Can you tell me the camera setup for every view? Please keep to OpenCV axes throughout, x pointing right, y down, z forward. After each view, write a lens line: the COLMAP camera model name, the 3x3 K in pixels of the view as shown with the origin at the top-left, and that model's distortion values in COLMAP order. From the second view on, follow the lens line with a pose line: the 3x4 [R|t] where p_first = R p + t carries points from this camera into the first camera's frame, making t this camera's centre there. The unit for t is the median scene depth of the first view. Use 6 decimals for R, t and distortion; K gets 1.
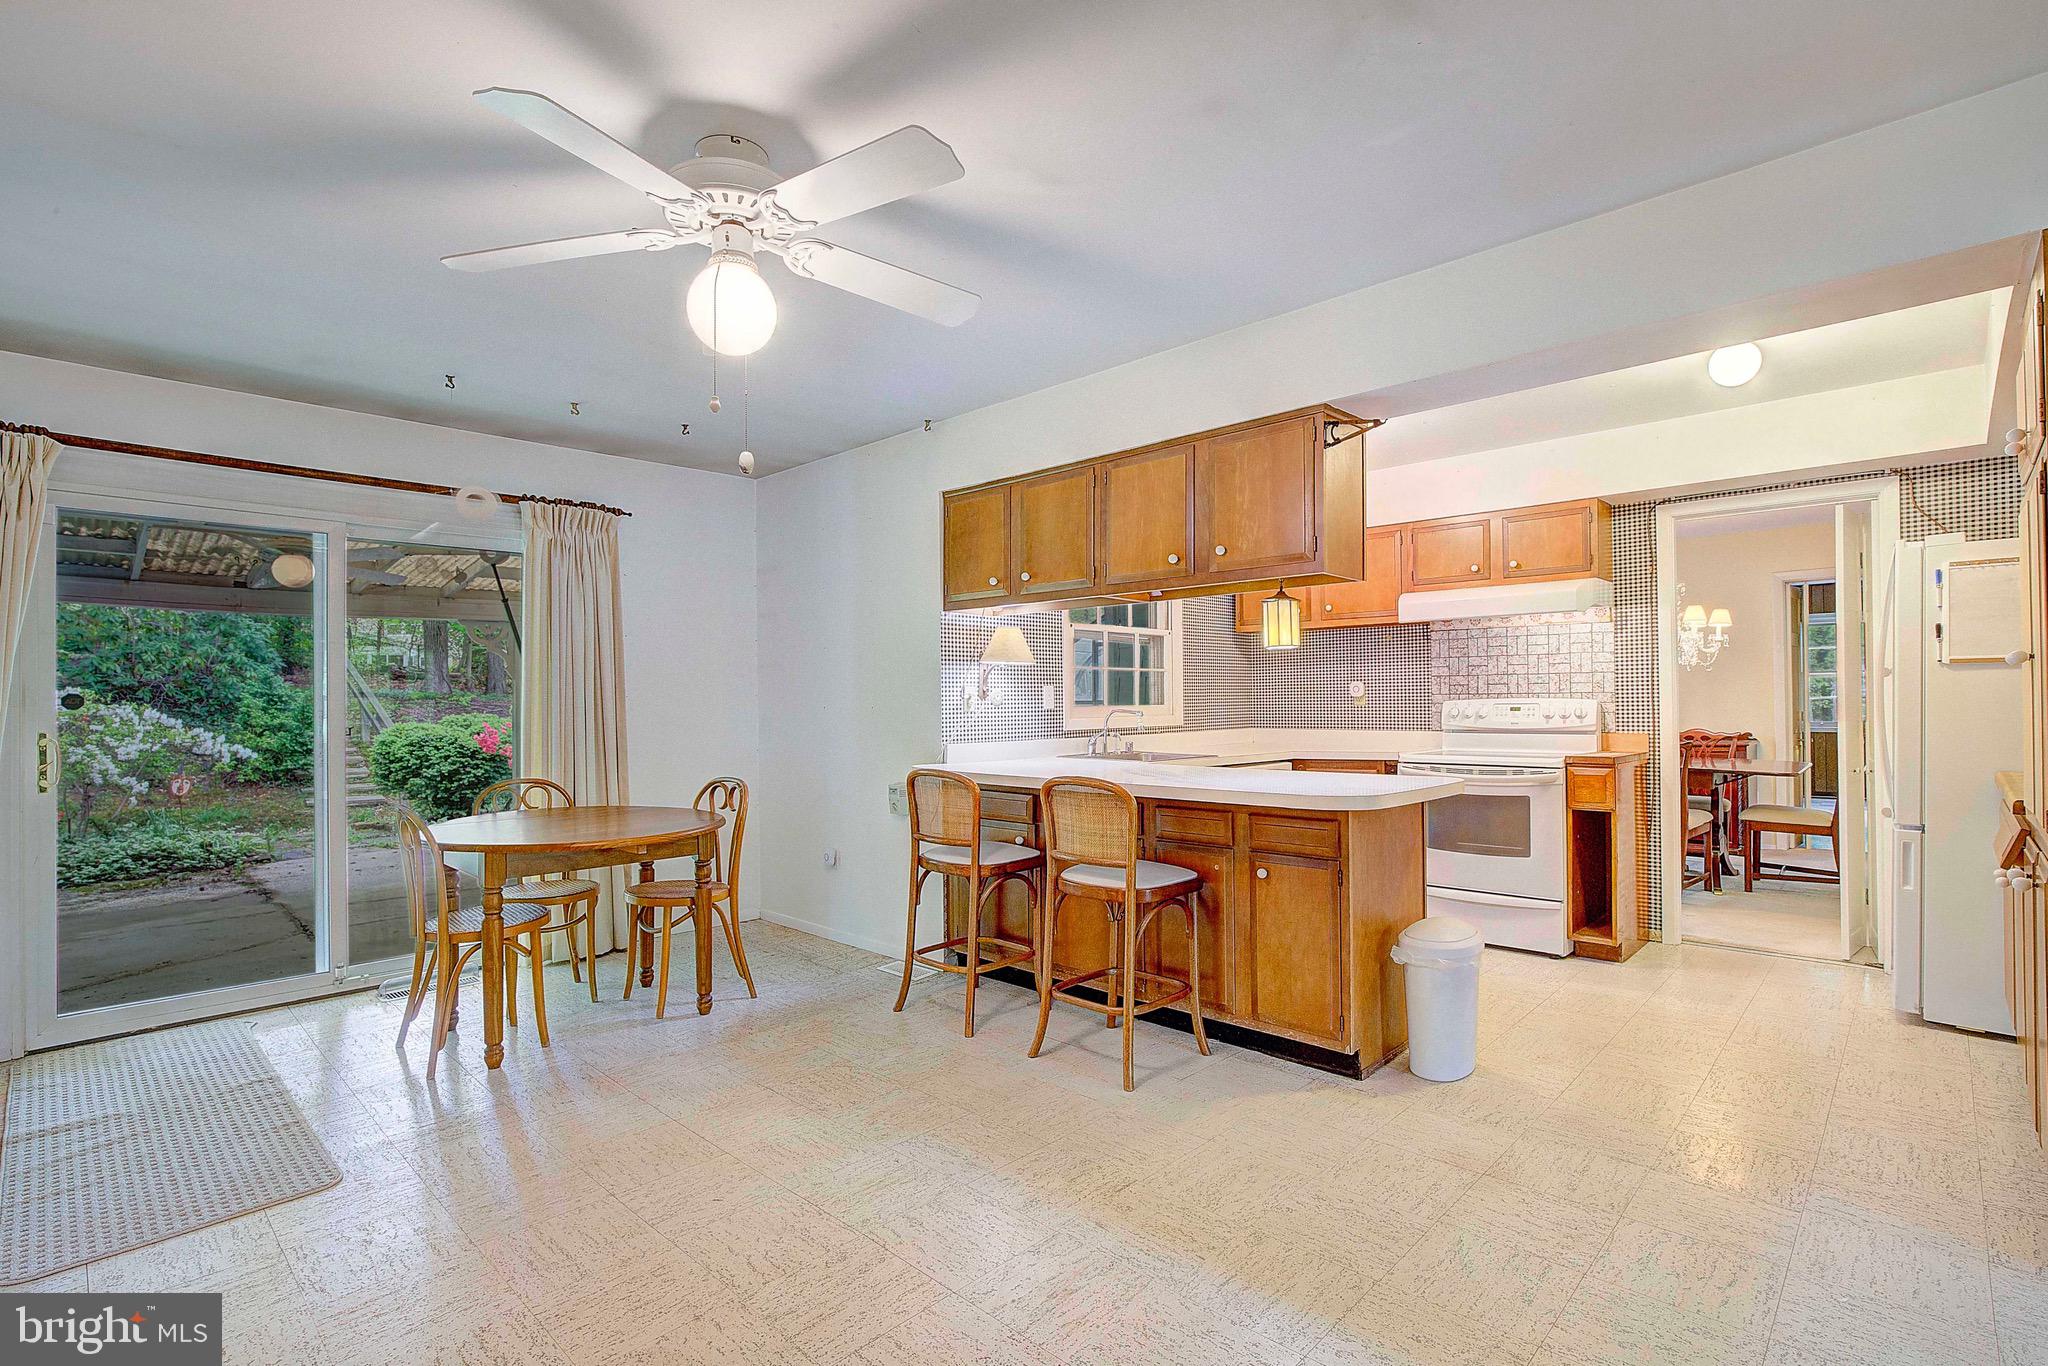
lens RADIAL K [[982.5, 0, 1027.6], [0, 982.5, 698.3], [0, 0, 1]] dist [0.003864, 0.000599]
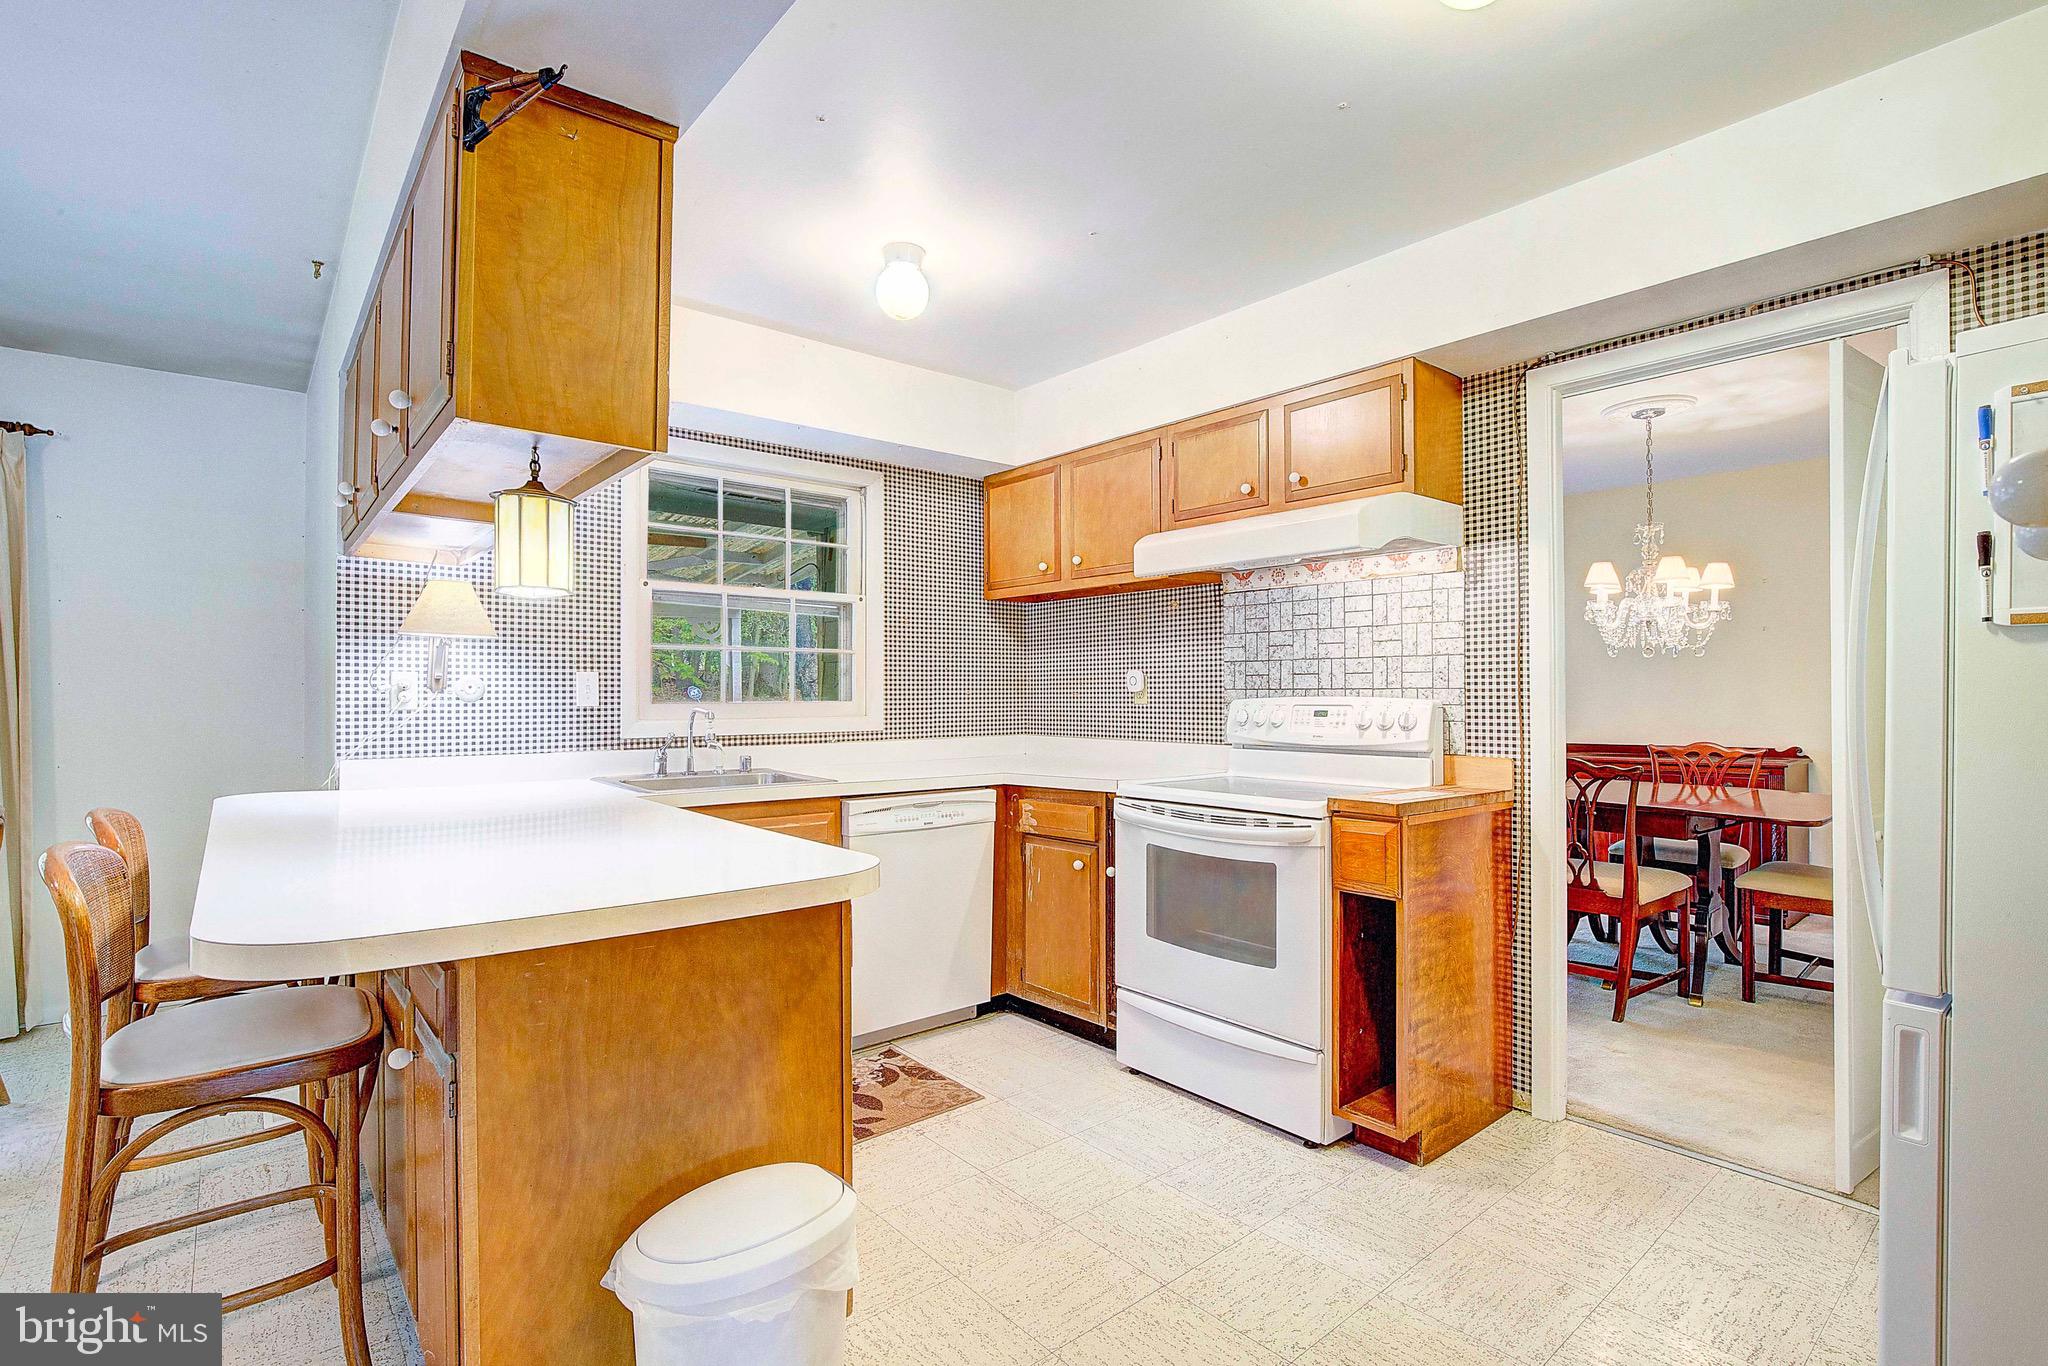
lens RADIAL K [[973.2, 0, 1020.9], [0, 973.2, 690.9], [0, 0, 1]] dist [-0.001224, -0.000235]
pose [[0.993693, 0.007758, -0.111864, 0.430941], [-0.007686, 0.999970, 0.001079, -0.003233], [0.111869, -0.000213, 0.993723, 0.413935]]
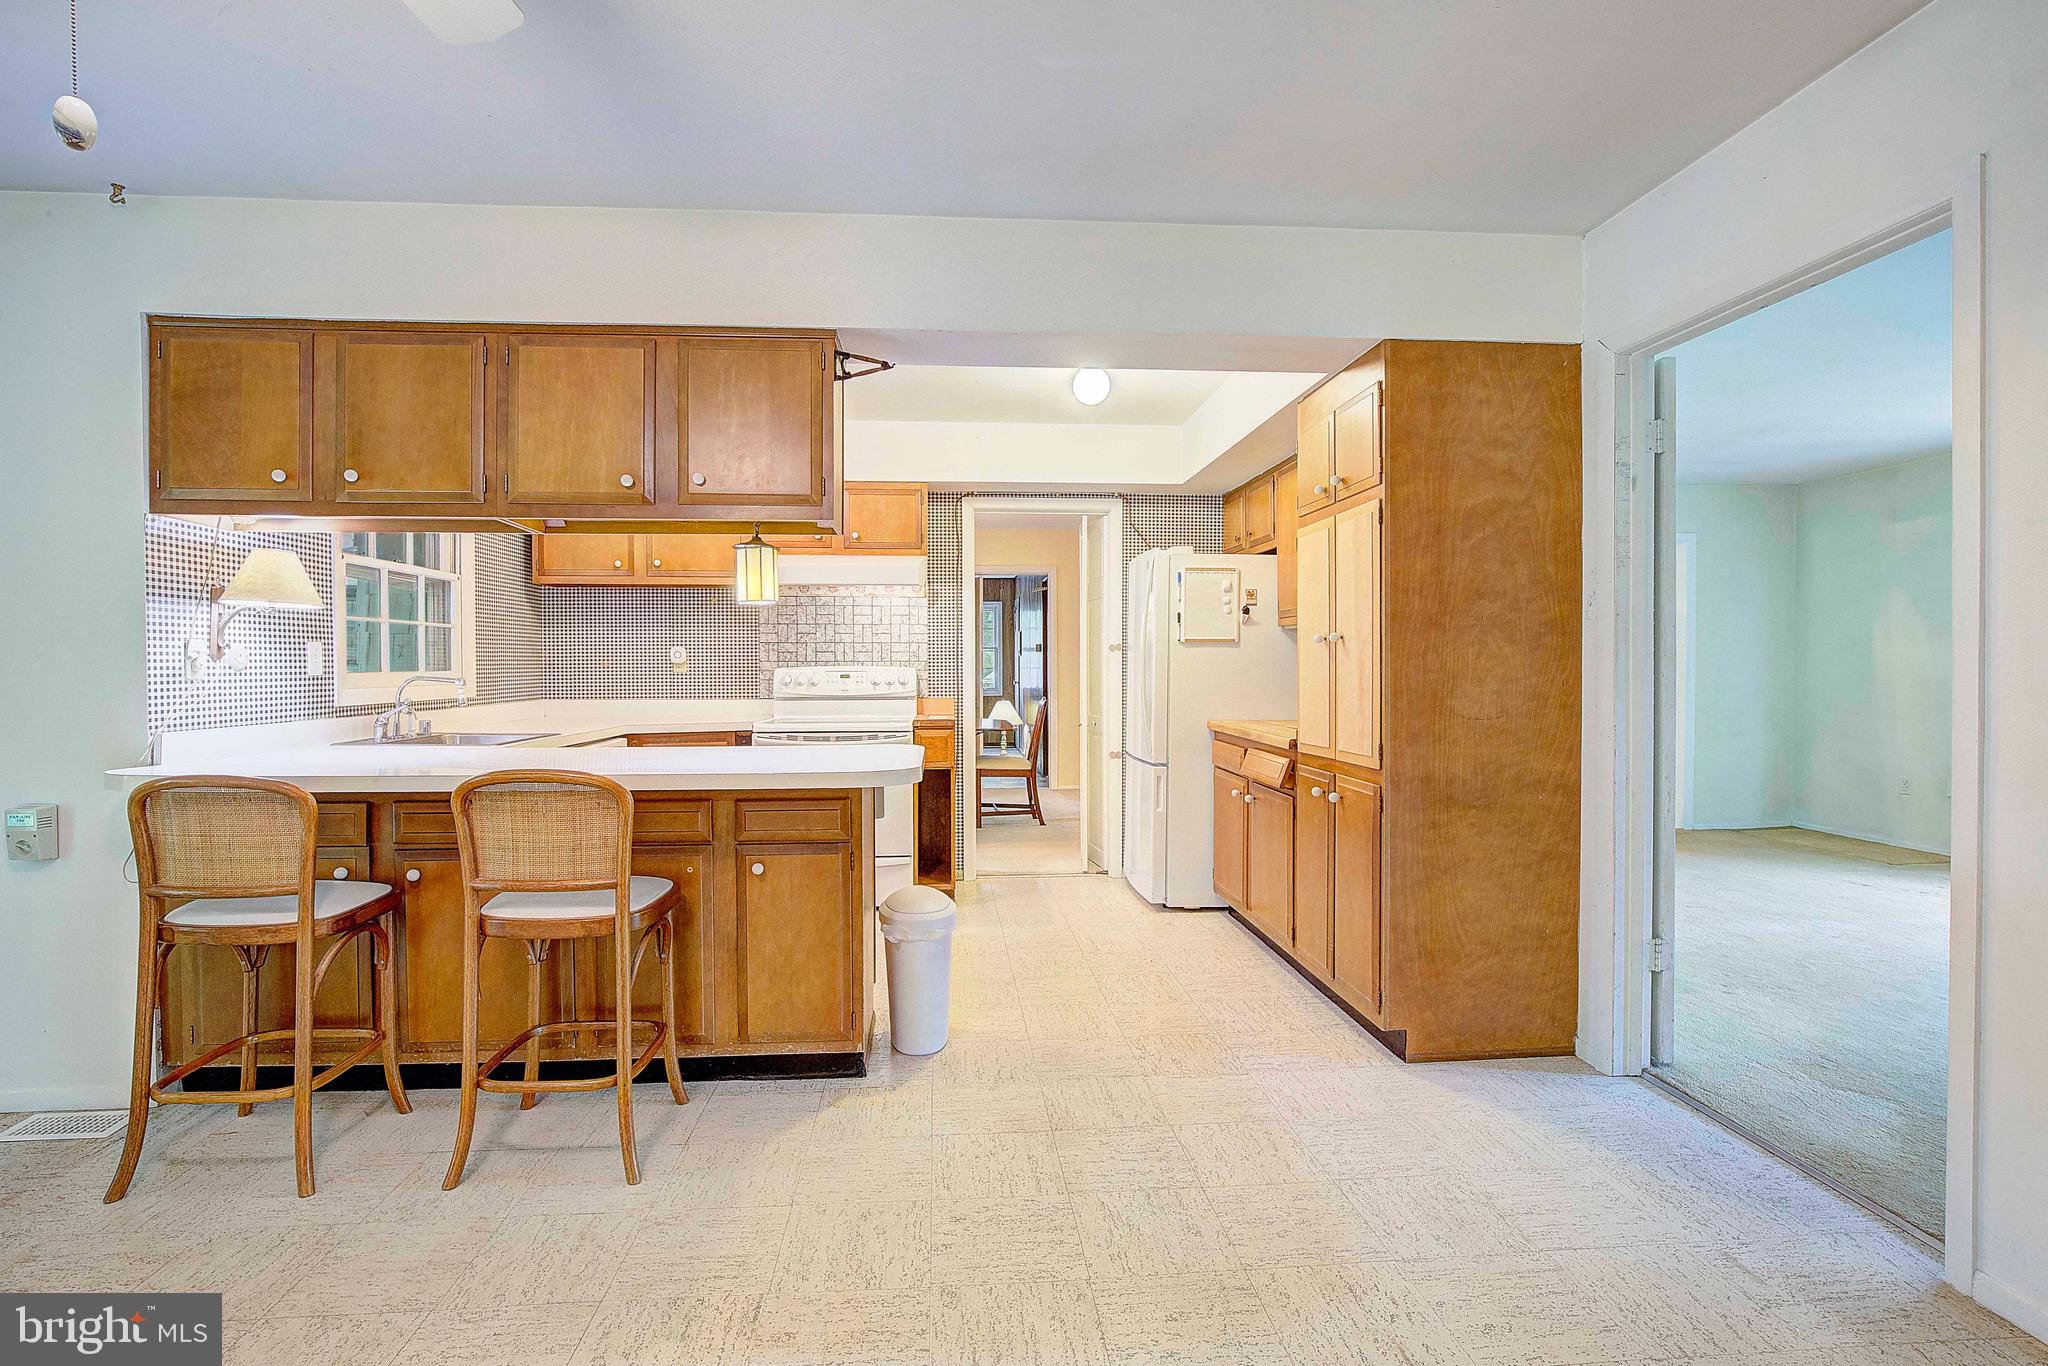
lens RADIAL K [[998.7, 0, 1024.0], [0, 998.7, 683.0], [0, 0, 1]] dist [0.001678, -0.000072]
pose [[0.669908, -0.004451, 0.742431, -0.177831], [-0.006492, 0.999909, 0.011852, 0.004817], [-0.742416, -0.012759, 0.669818, 0.184915]]
